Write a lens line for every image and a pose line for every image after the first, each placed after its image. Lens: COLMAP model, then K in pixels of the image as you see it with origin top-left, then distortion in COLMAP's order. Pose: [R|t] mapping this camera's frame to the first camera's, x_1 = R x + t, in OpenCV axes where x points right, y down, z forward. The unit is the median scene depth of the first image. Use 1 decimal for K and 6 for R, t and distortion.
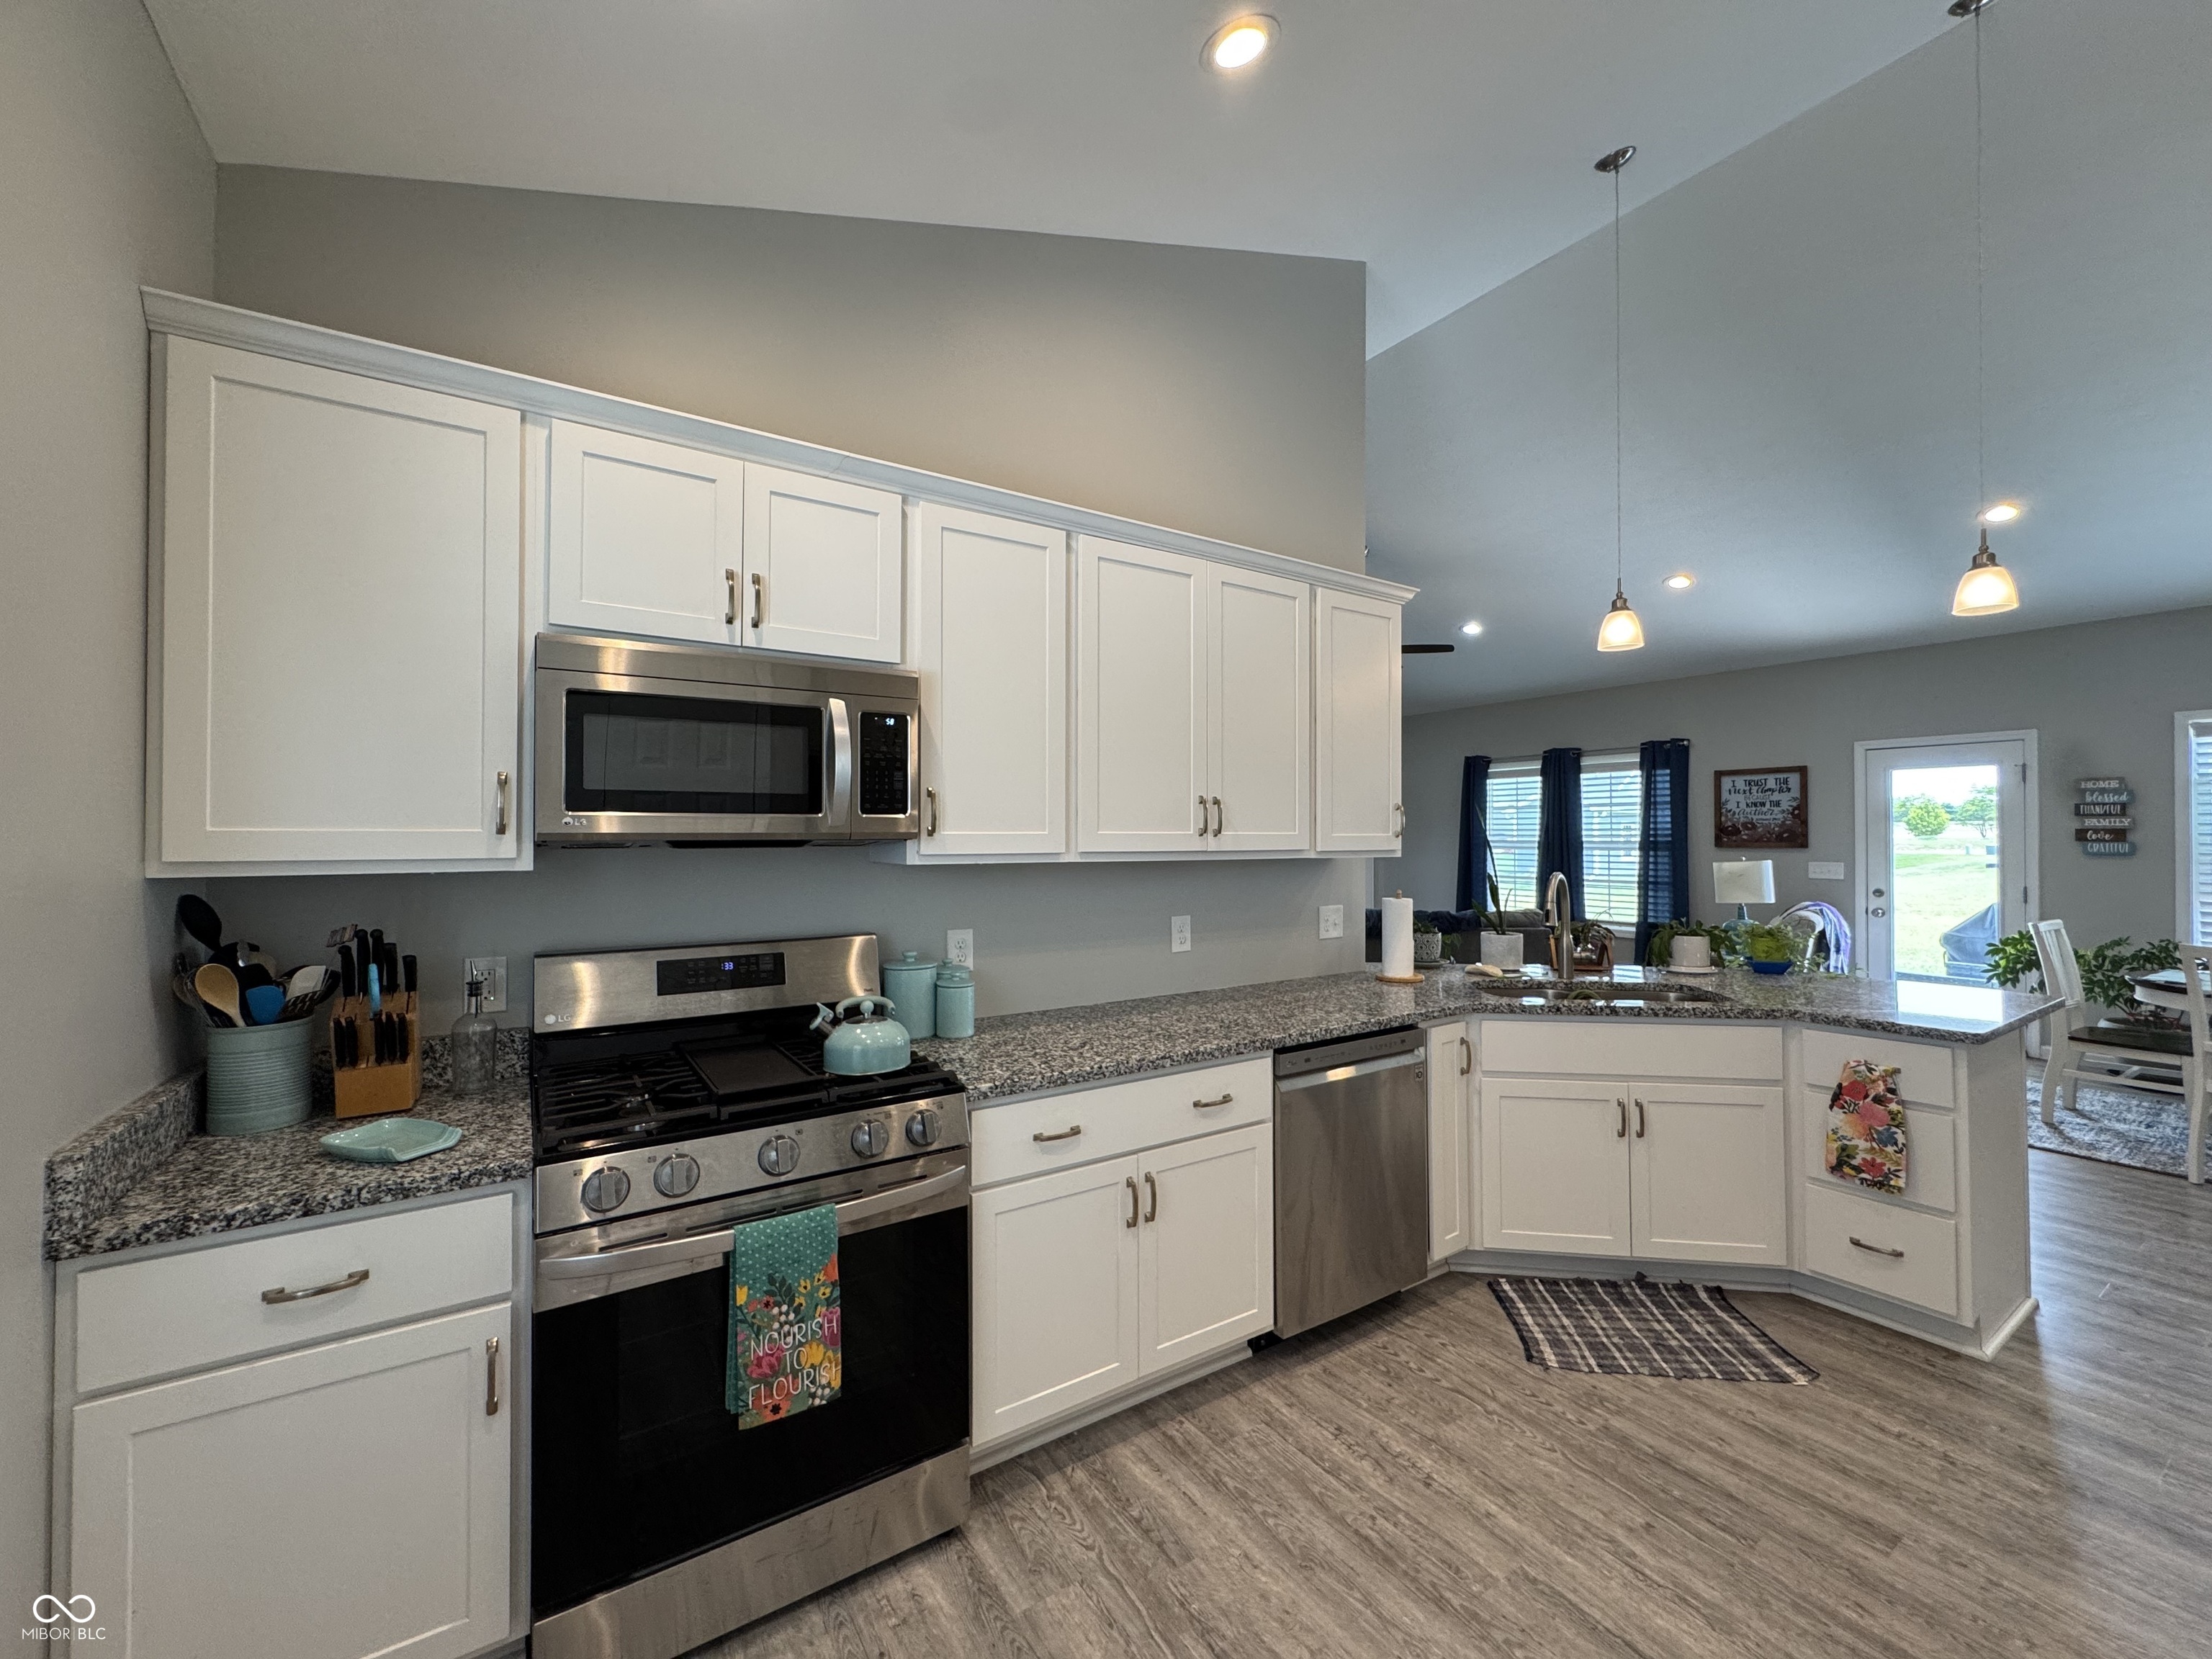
lens RADIAL K [[885.8, 0, 1104.1], [0, 885.8, 824.4], [0, 0, 1]] dist [-0.001282, 0.000374]
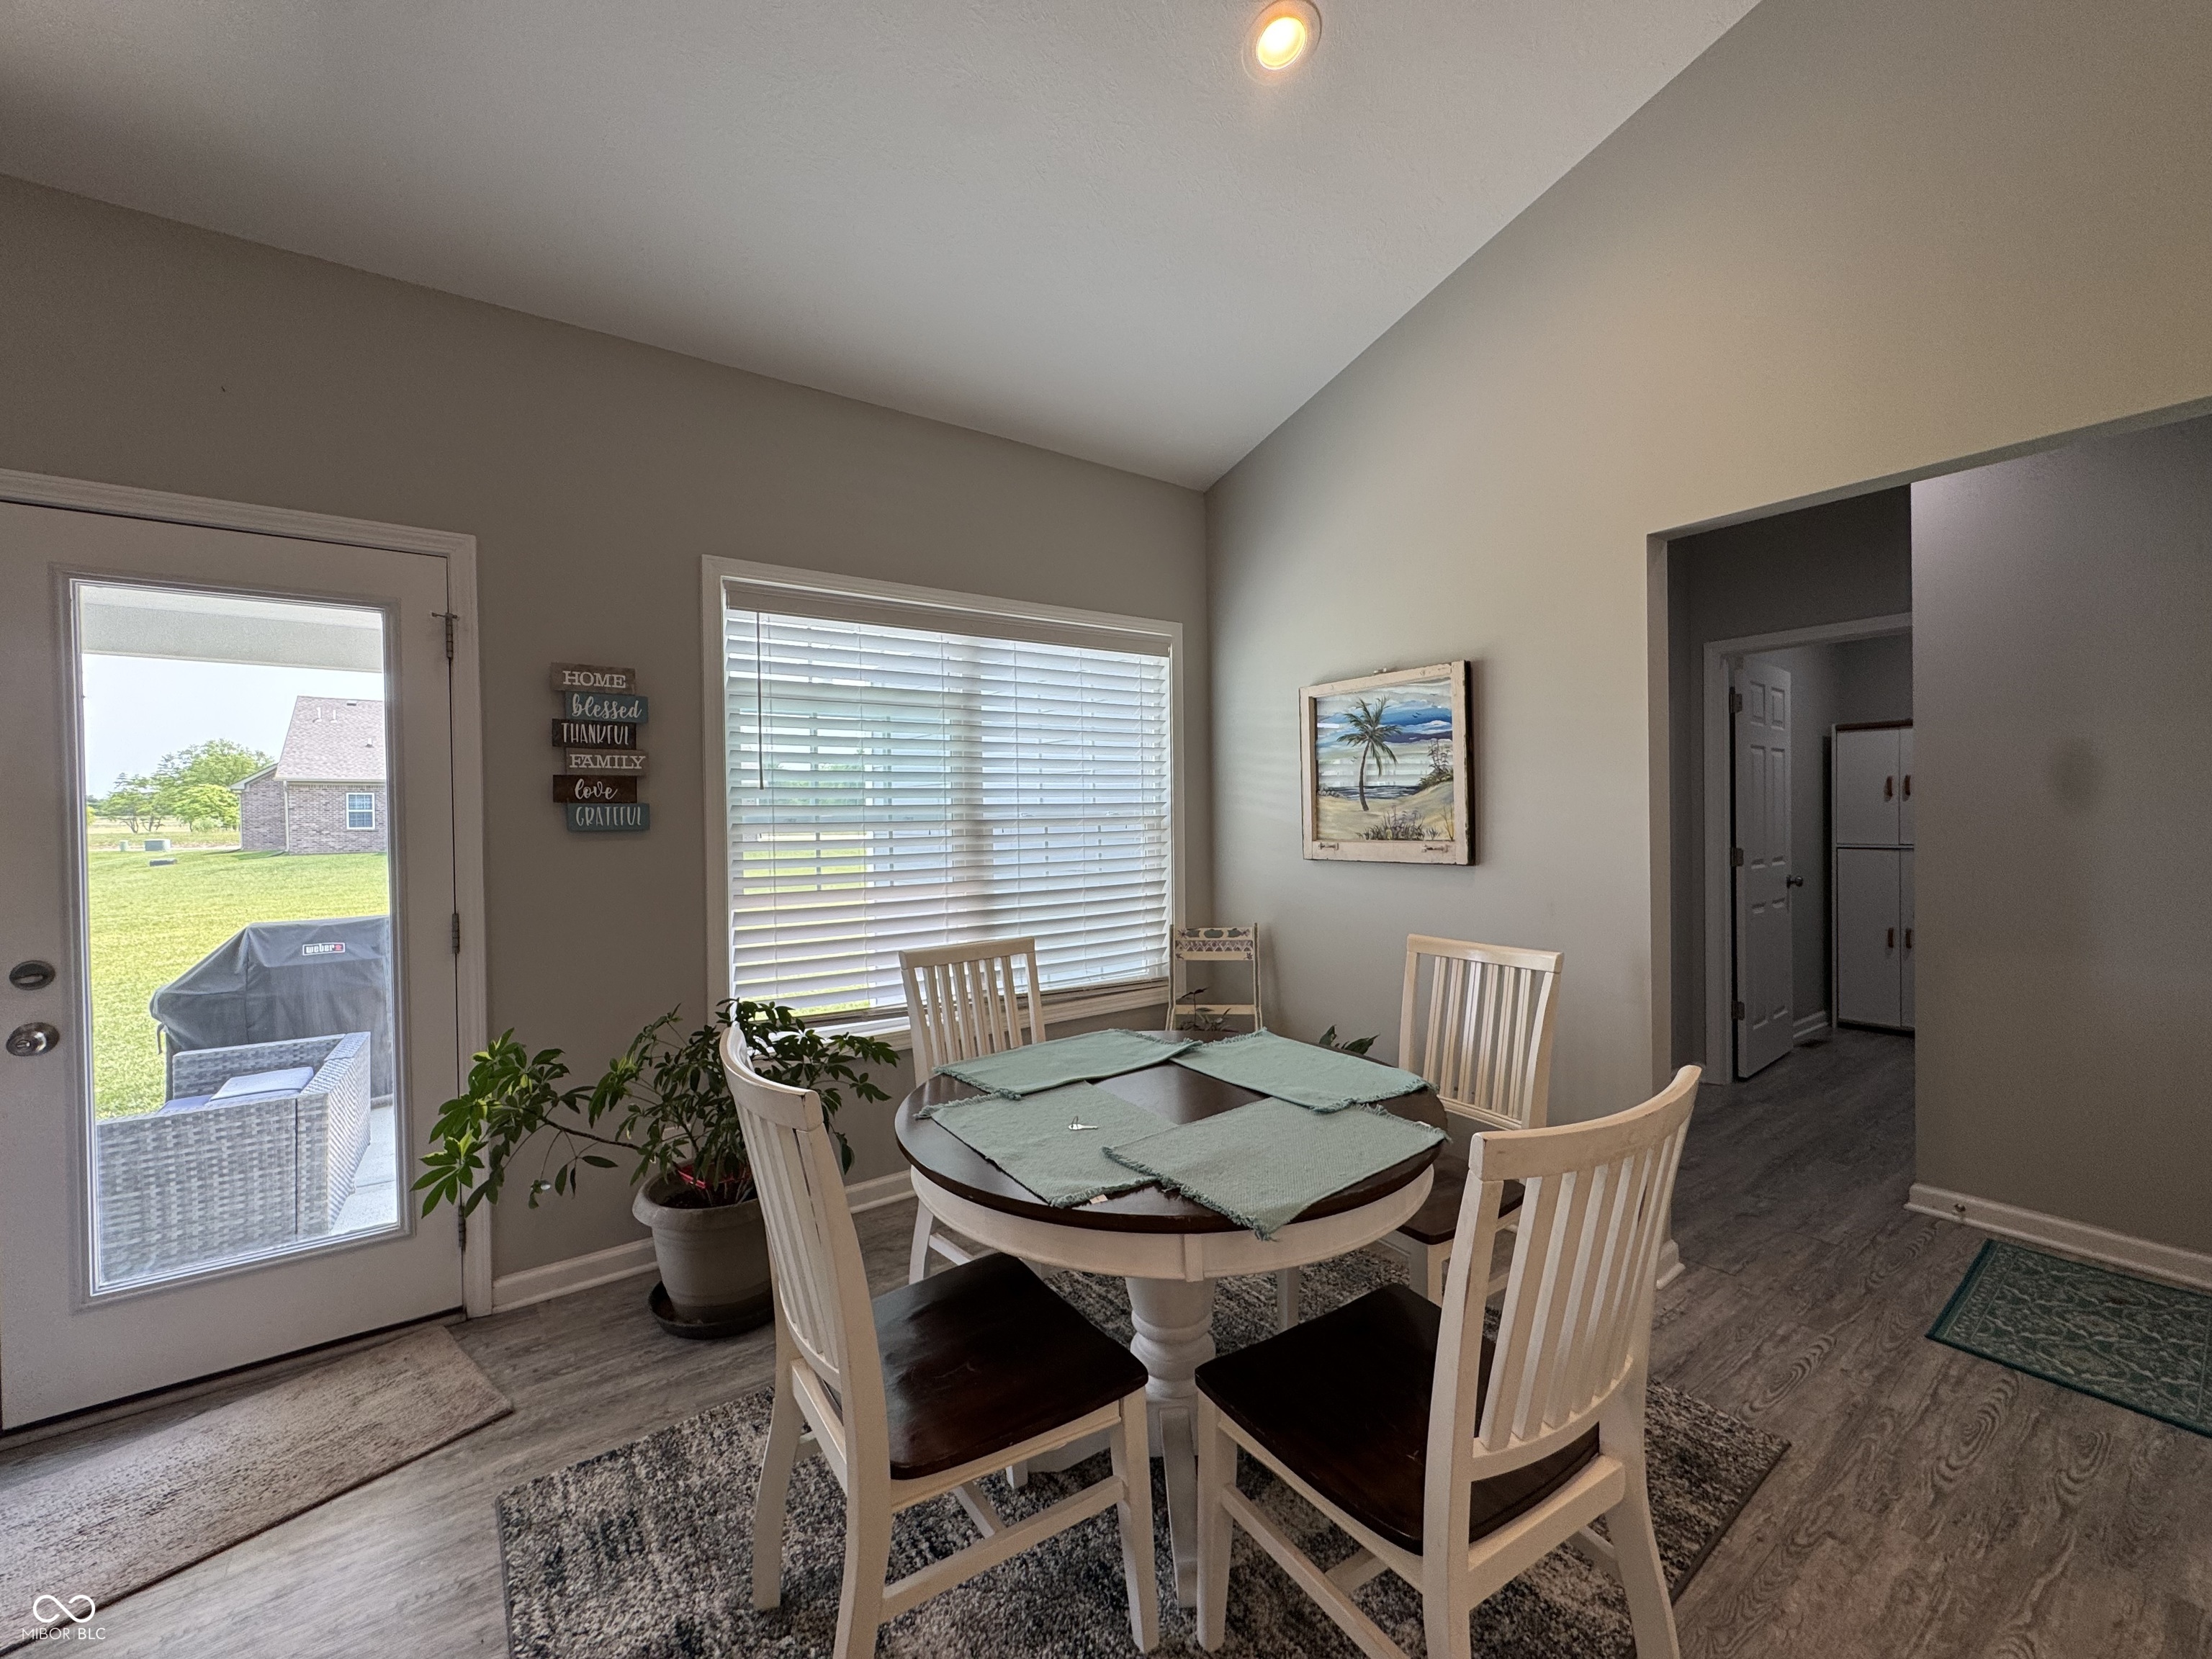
lens RADIAL K [[885.8, 0, 1100.1], [0, 885.8, 826.0], [0, 0, 1]] dist [-0.001282, 0.000374]
pose [[-0.042347, -0.008831, 0.999064, 0.660691], [0.001998, 0.999958, 0.008924, 0.028424], [-0.999101, 0.002374, -0.042328, 0.768987]]
